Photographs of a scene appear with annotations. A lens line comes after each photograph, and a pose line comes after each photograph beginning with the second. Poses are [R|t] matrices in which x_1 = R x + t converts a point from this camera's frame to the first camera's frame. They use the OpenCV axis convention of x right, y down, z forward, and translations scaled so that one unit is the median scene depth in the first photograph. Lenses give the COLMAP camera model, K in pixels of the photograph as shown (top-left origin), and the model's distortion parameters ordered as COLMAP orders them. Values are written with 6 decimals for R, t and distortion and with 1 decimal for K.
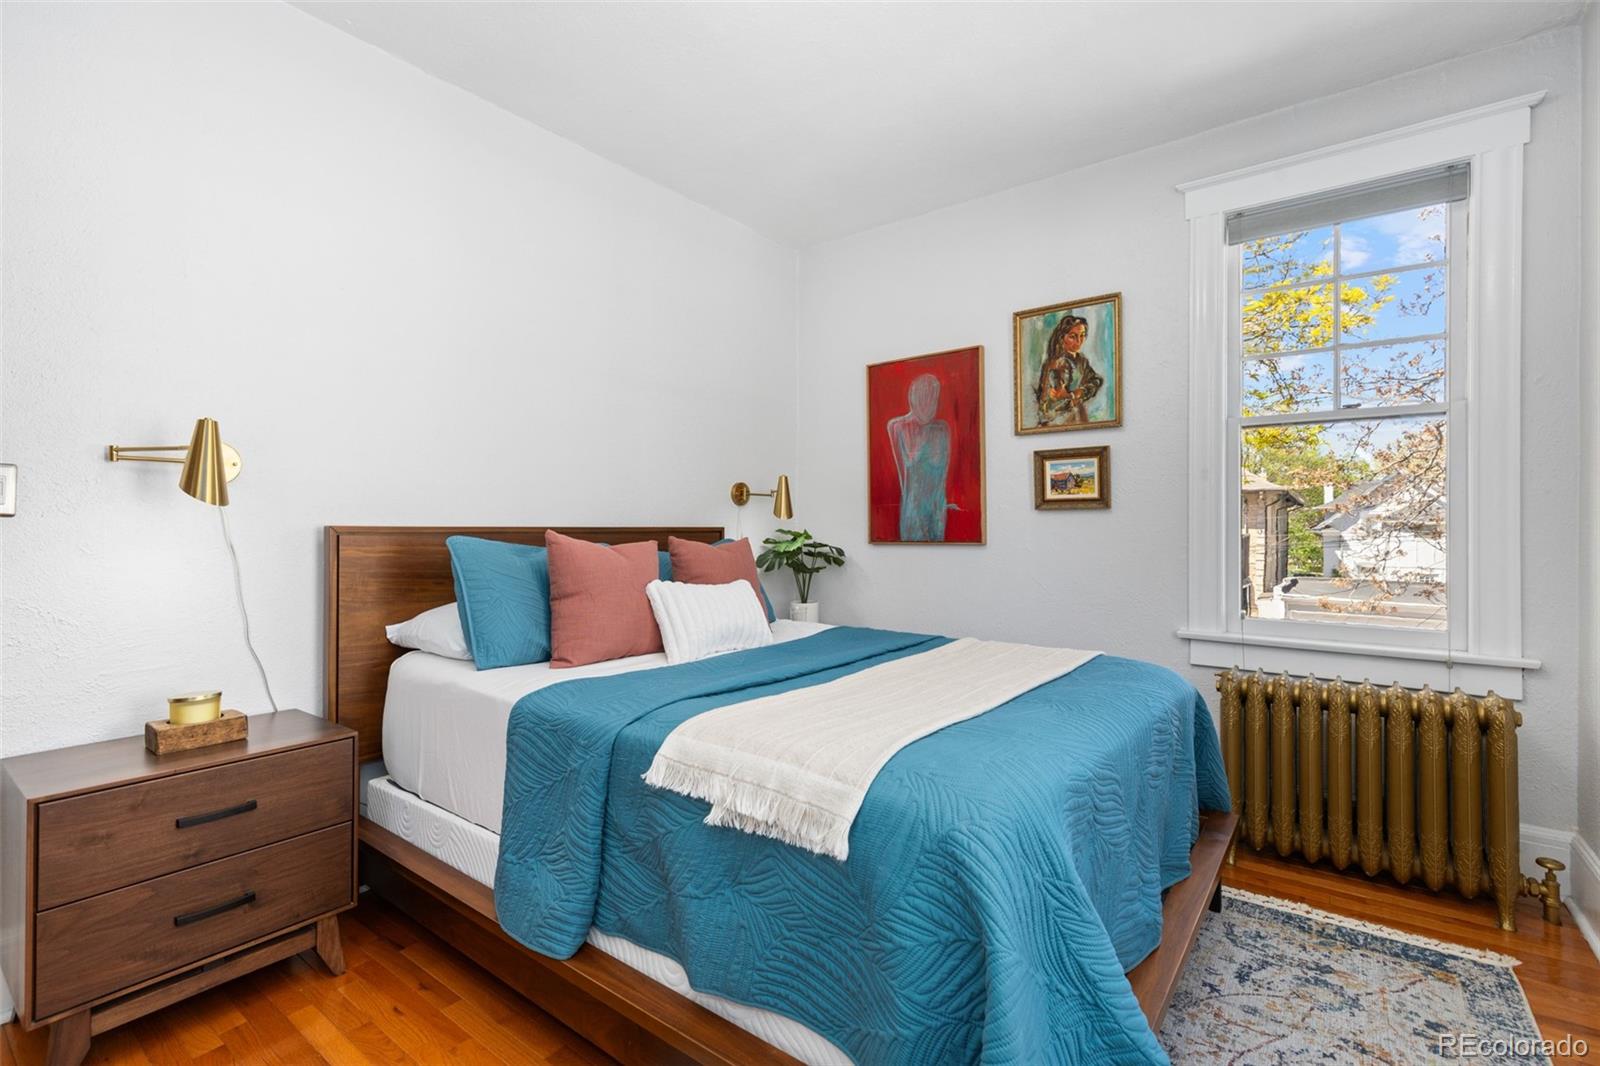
lens RADIAL K [[722.2, 0, 795.4], [0, 722.2, 531.2], [0, 0, 1]] dist [0.008575, -0.001595]
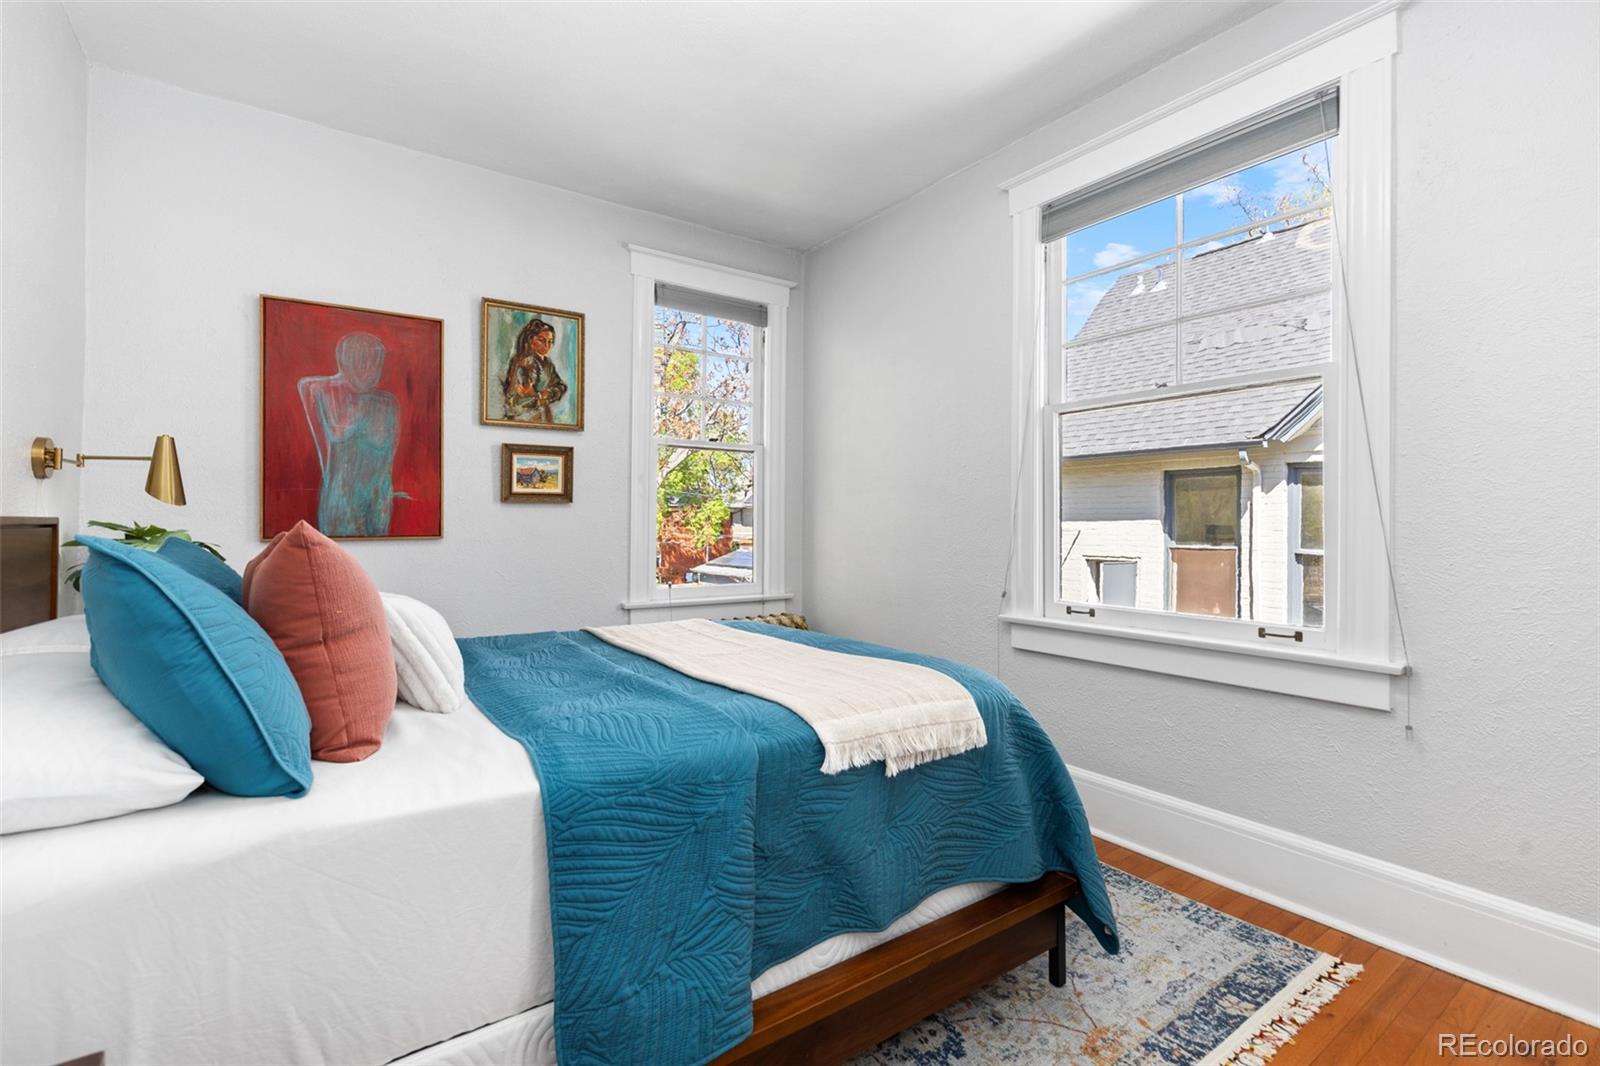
lens RADIAL K [[722.2, 0, 791.4], [0, 722.2, 524.6], [0, 0, 1]] dist [0.008575, -0.001595]
pose [[0.310036, -0.003357, 0.950719, -0.505013], [0.002112, 0.999994, 0.002842, -0.000377], [-0.950722, 0.001126, 0.310042, 0.317460]]
